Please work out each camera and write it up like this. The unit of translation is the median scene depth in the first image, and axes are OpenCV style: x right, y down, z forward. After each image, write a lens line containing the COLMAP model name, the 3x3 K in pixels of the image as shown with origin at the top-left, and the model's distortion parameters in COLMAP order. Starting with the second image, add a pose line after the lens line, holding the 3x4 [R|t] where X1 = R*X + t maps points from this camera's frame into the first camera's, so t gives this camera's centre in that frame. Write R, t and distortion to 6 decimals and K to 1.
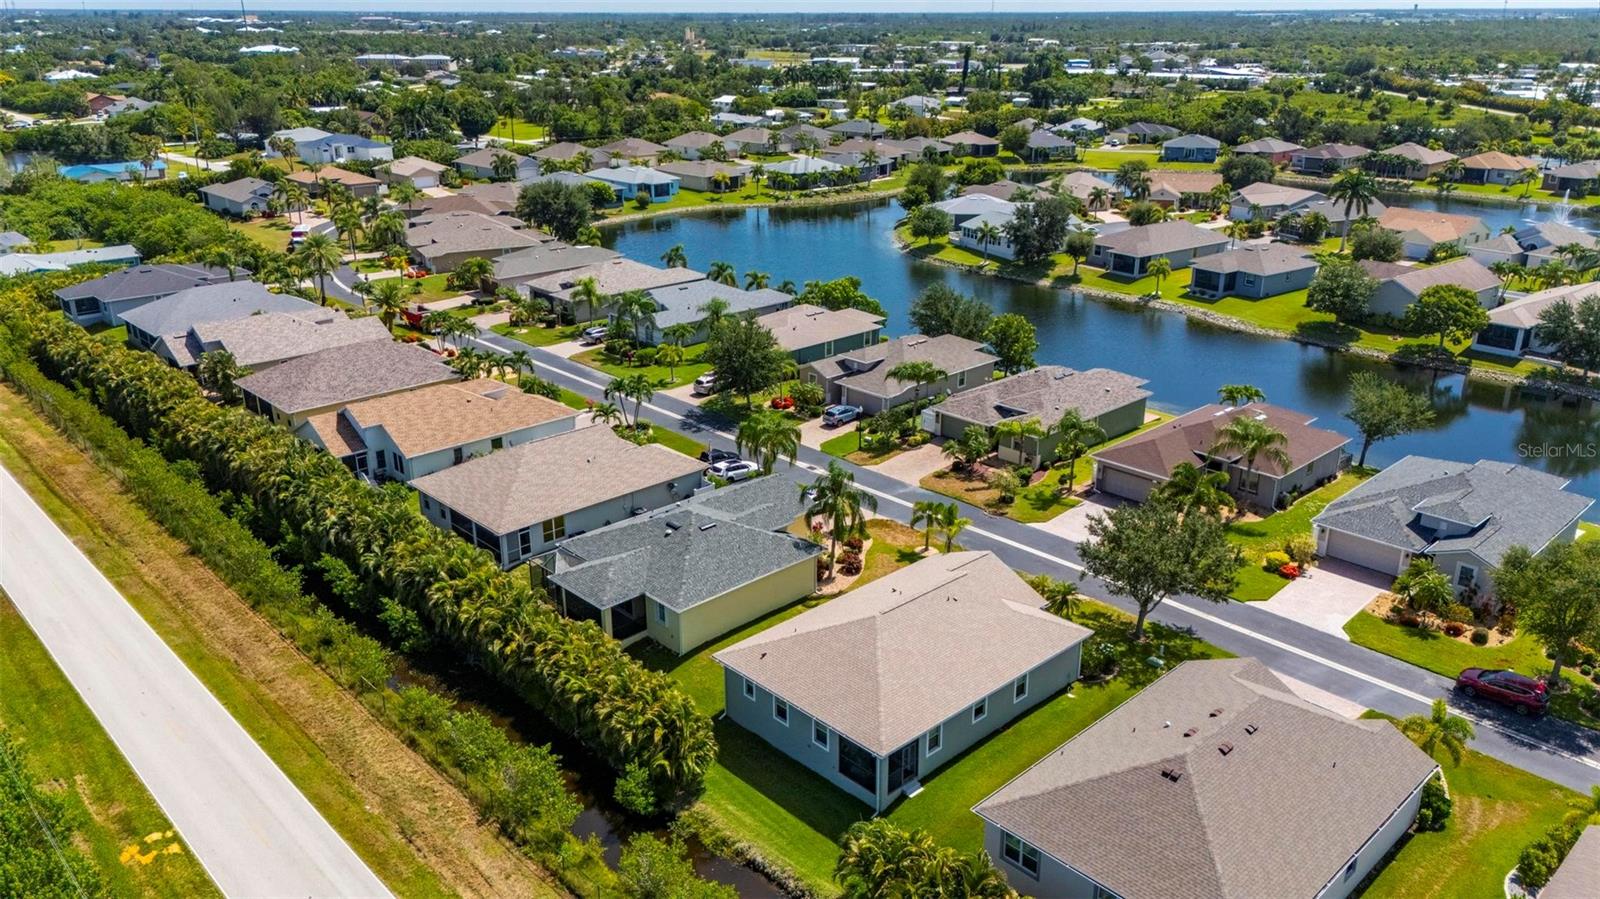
lens RADIAL K [[1184.4, 0, 792.0], [0, 1184.4, 450.5], [0, 0, 1]] dist [0.069542, -0.058860]
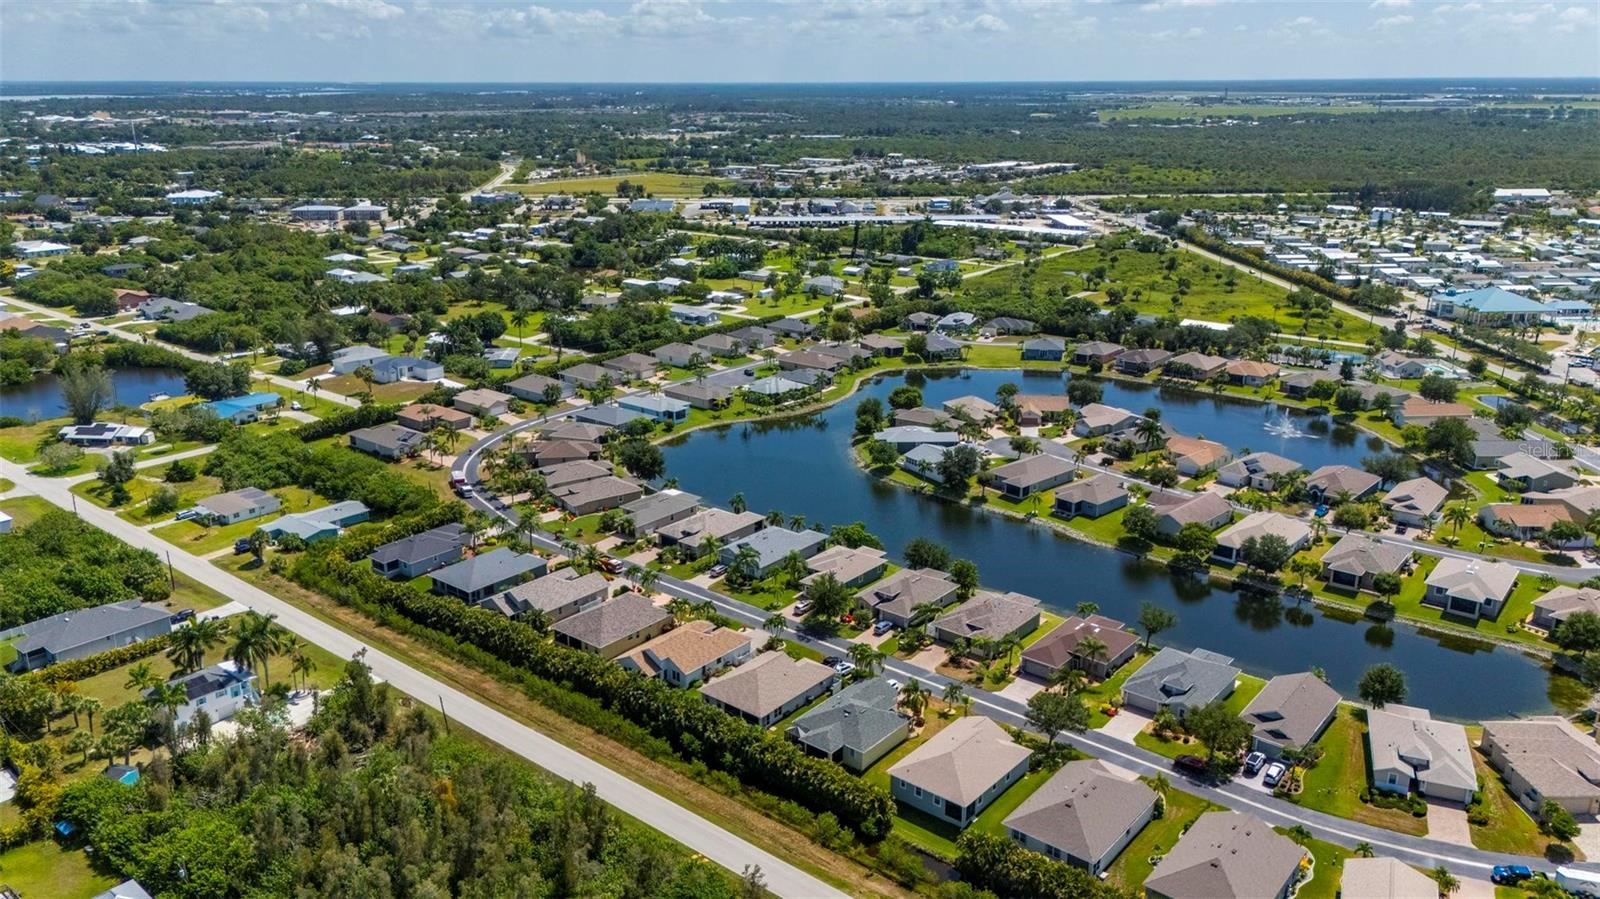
lens RADIAL K [[1212.8, 0, 788.3], [0, 1212.8, 446.6], [0, 0, 1]] dist [0.095936, -0.127529]
pose [[0.992948, -0.038653, 0.112069, -0.330030], [0.044549, 0.997725, -0.050599, -0.238632], [-0.109859, 0.055234, 0.992411, -0.962963]]
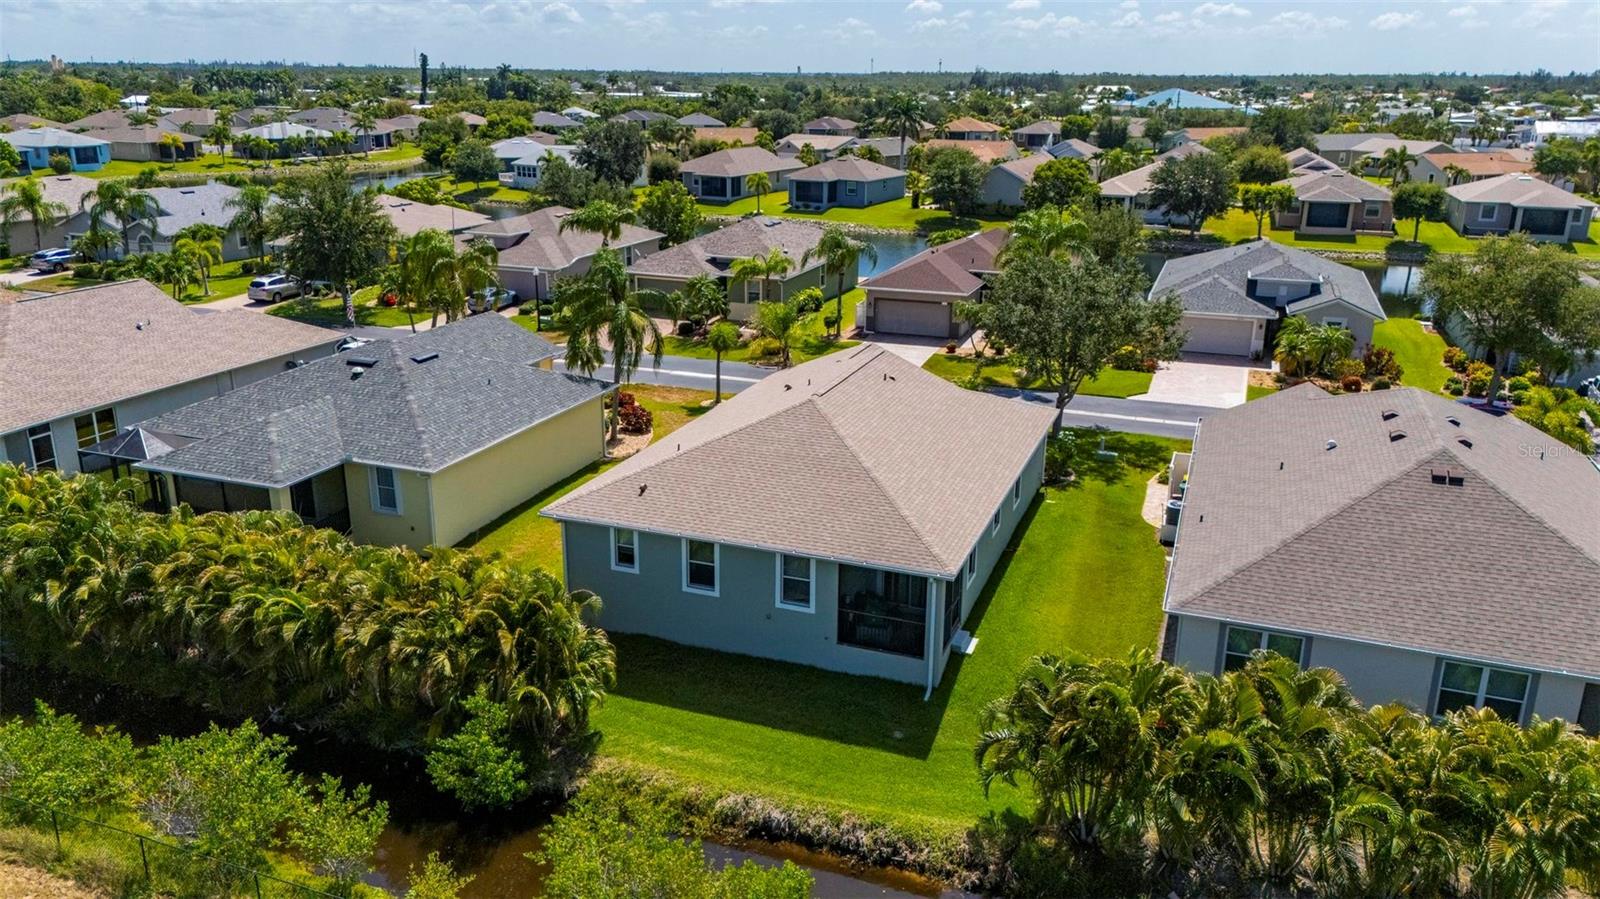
lens RADIAL K [[1176.8, 0, 800.2], [0, 1176.8, 463.9], [0, 0, 1]] dist [0.075650, -0.072507]
pose [[0.896232, -0.129680, 0.424208, -0.117277], [0.144939, 0.989434, -0.003745, 0.106331], [-0.419240, 0.064841, 0.905557, 0.284202]]
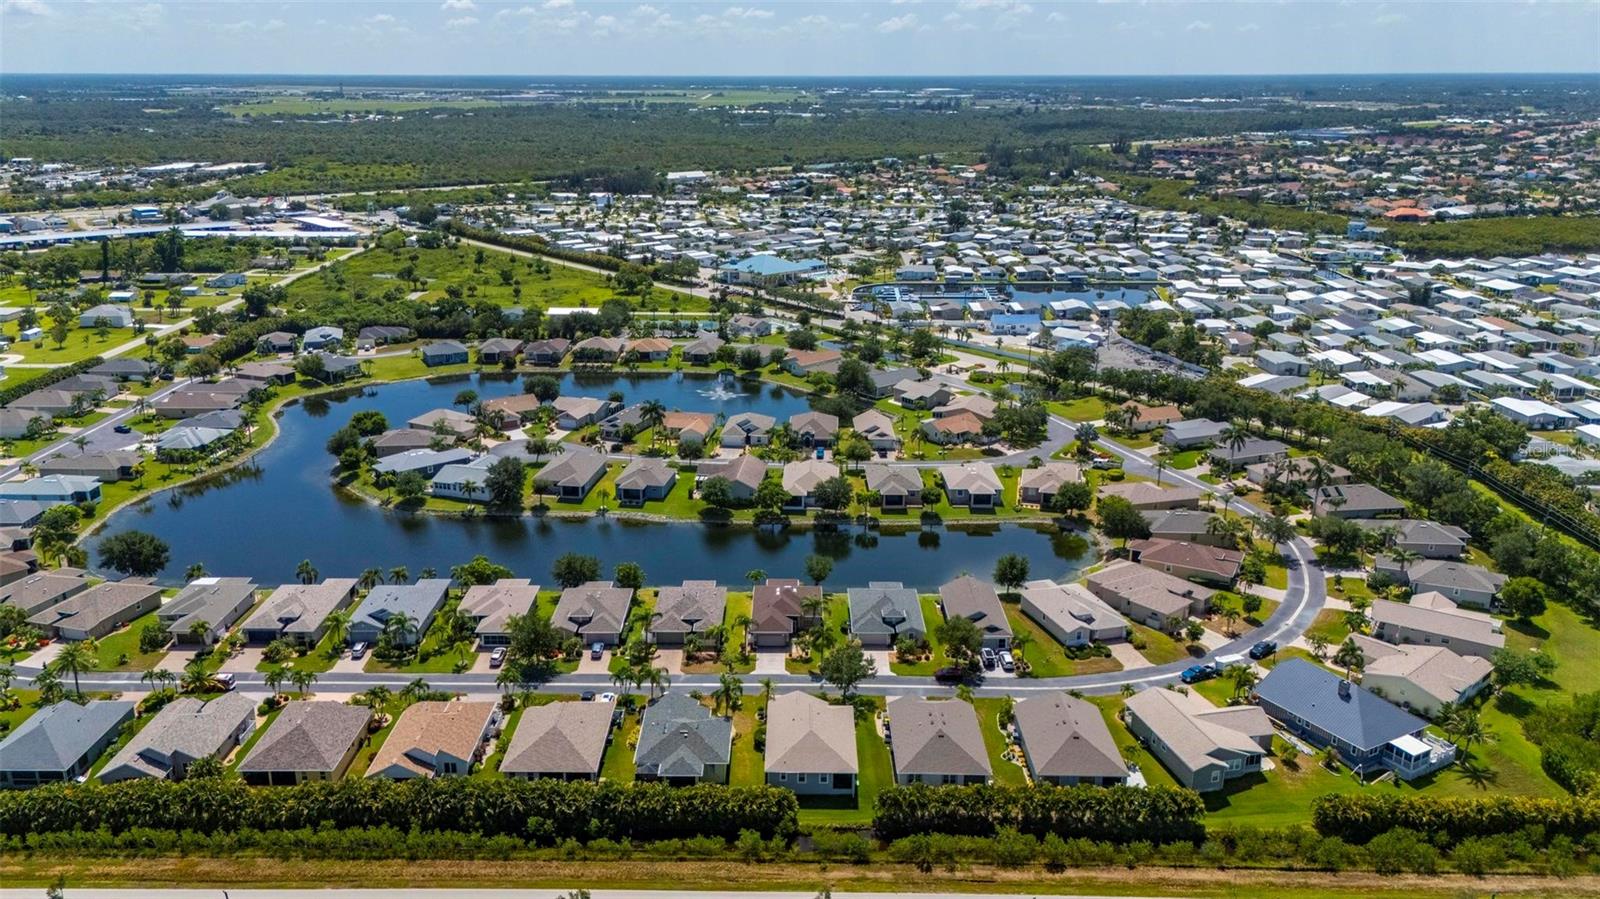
lens RADIAL K [[1212.8, 0, 788.3], [0, 1212.8, 446.6], [0, 0, 1]] dist [0.095936, -0.127529]
pose [[0.689015, -0.214435, 0.692298, -1.022038], [0.247208, 0.967477, 0.053634, -0.374860], [-0.681283, 0.134187, 0.719616, -0.589743]]
